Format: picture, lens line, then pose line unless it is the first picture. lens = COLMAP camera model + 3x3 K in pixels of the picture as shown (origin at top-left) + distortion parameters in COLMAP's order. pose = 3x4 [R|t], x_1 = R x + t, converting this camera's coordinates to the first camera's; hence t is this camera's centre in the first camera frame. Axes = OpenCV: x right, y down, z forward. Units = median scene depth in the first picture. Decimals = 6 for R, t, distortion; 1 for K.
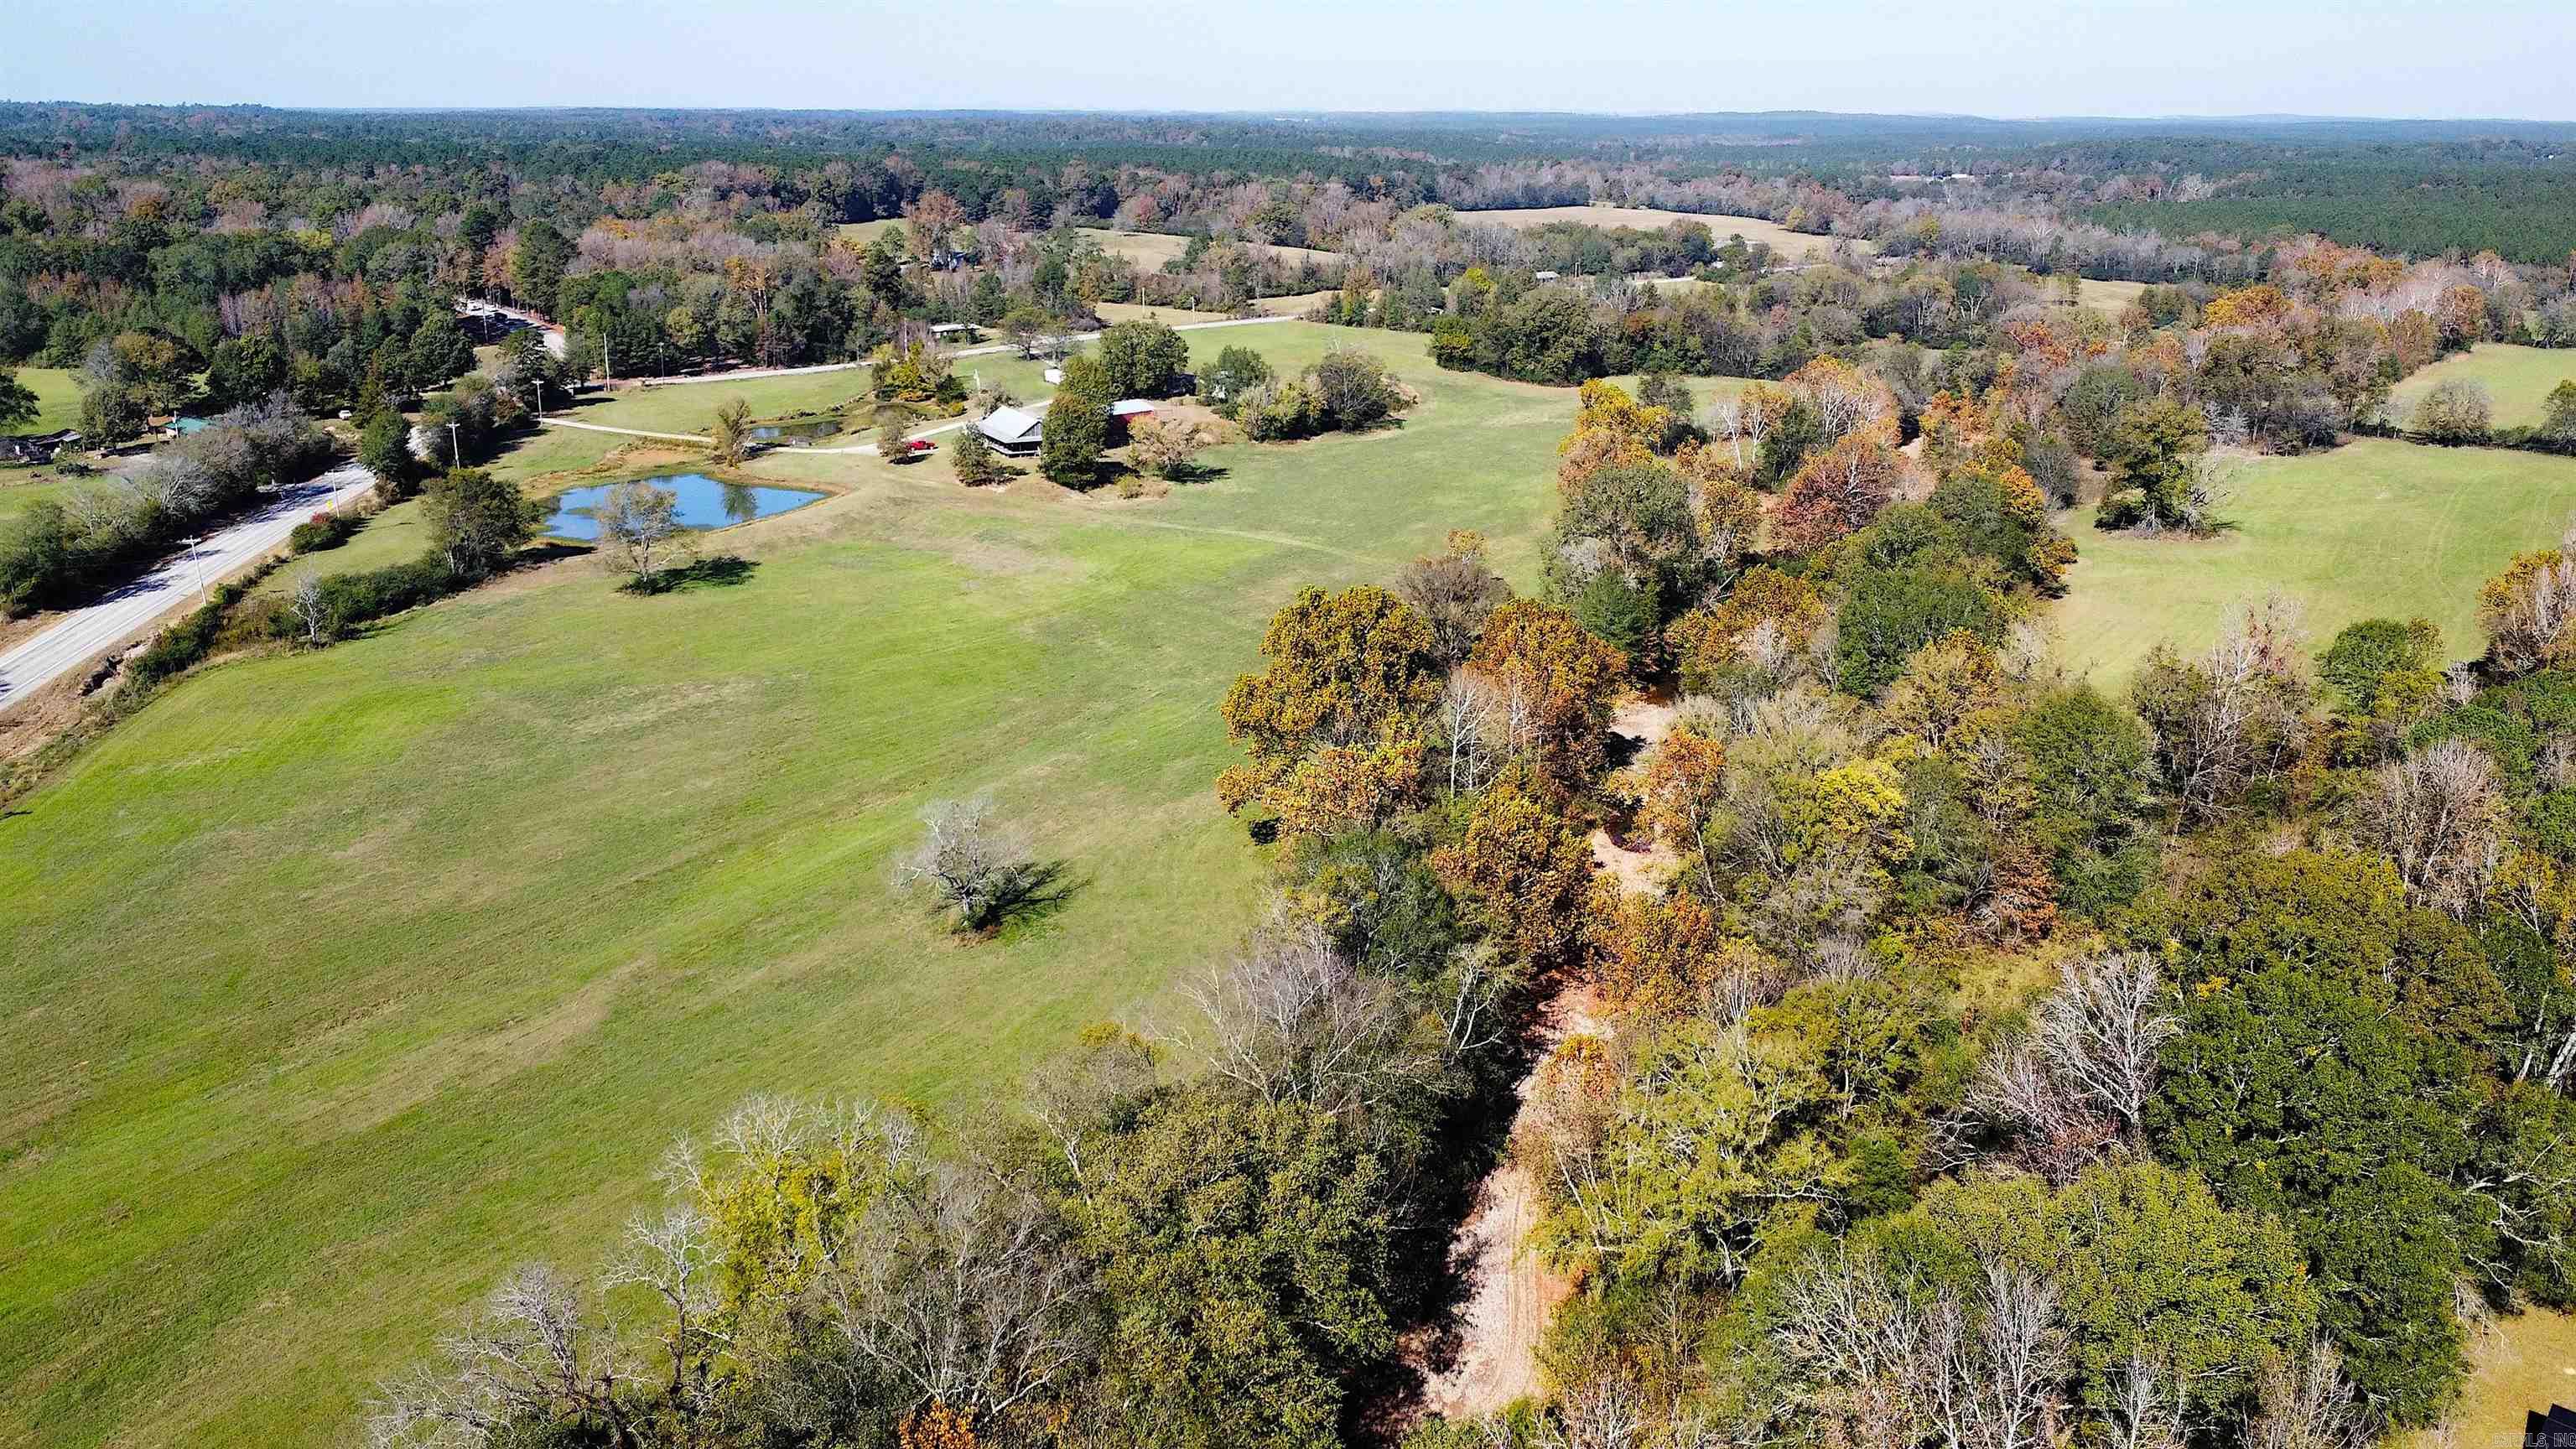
lens RADIAL K [[1823.6, 0, 1288.0], [0, 1823.6, 724.5], [0, 0, 1]] dist [0.004907, -0.003575]
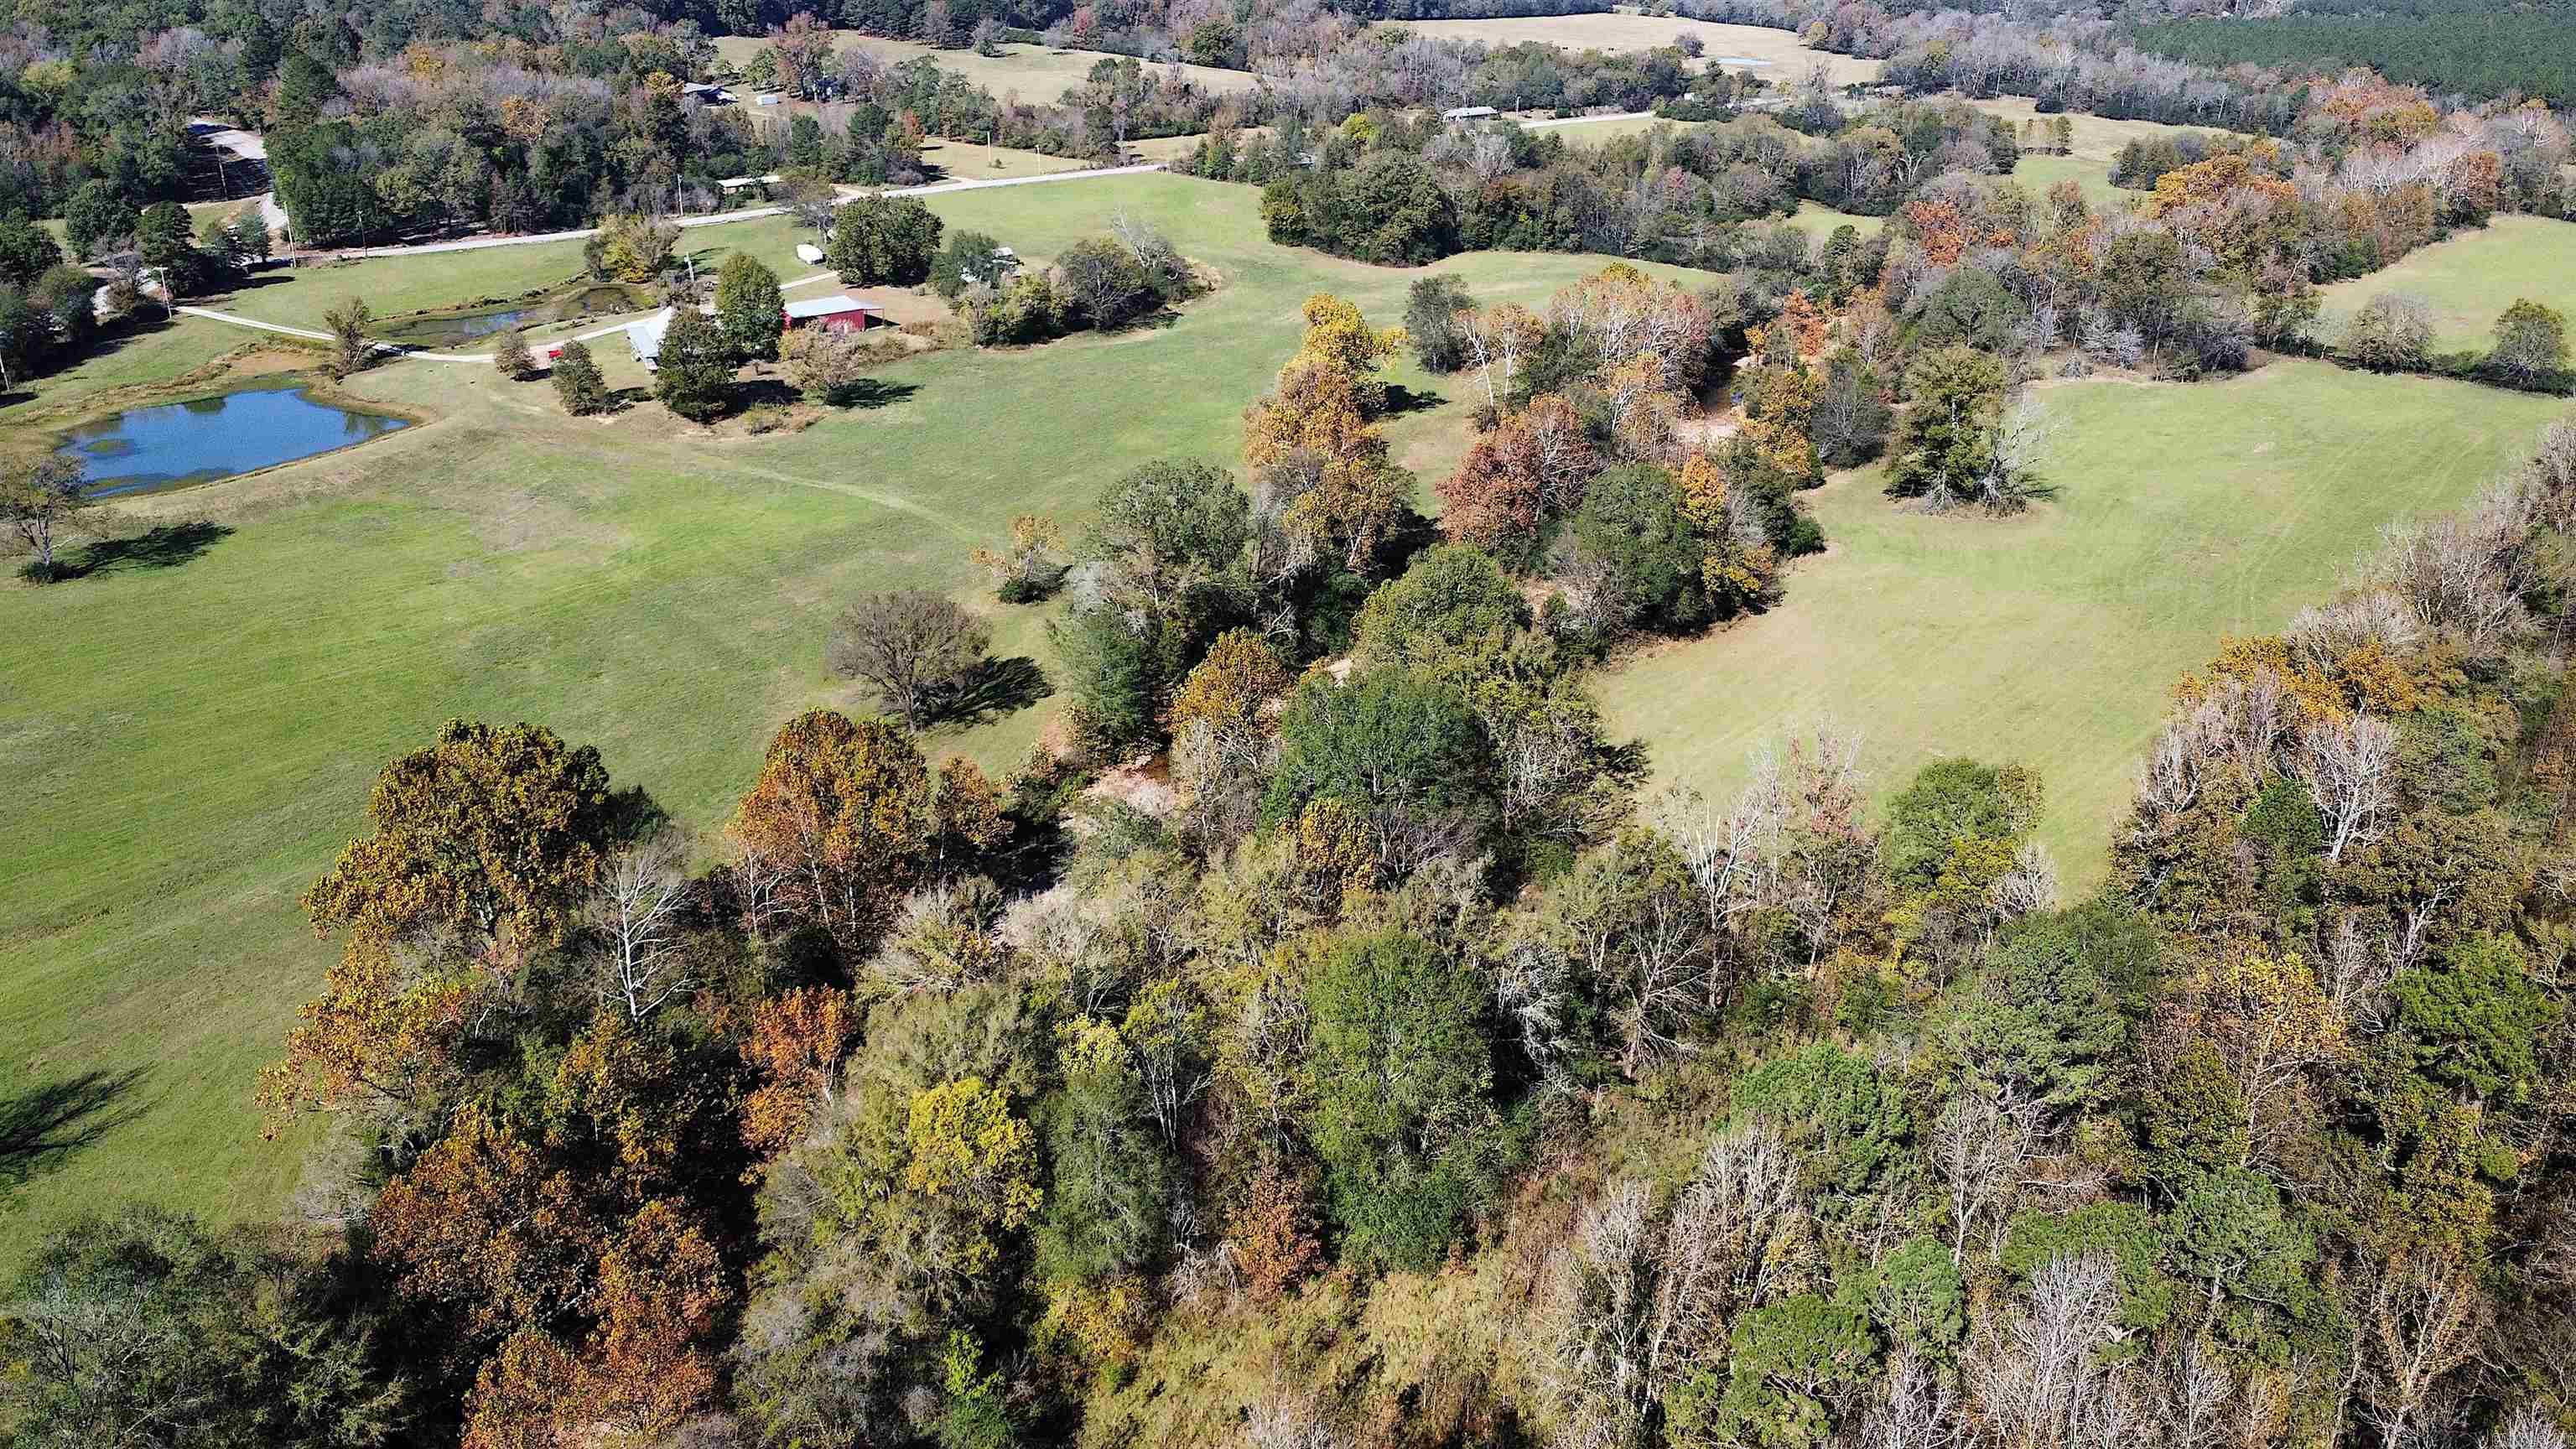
lens RADIAL K [[1823.6, 0, 1288.0], [0, 1823.6, 724.5], [0, 0, 1]] dist [0.004907, -0.003575]
pose [[0.998907, 0.024228, -0.039983, 0.158739], [-0.019883, 0.994197, 0.105720, -0.066190], [0.042312, -0.104810, 0.993592, 0.112457]]
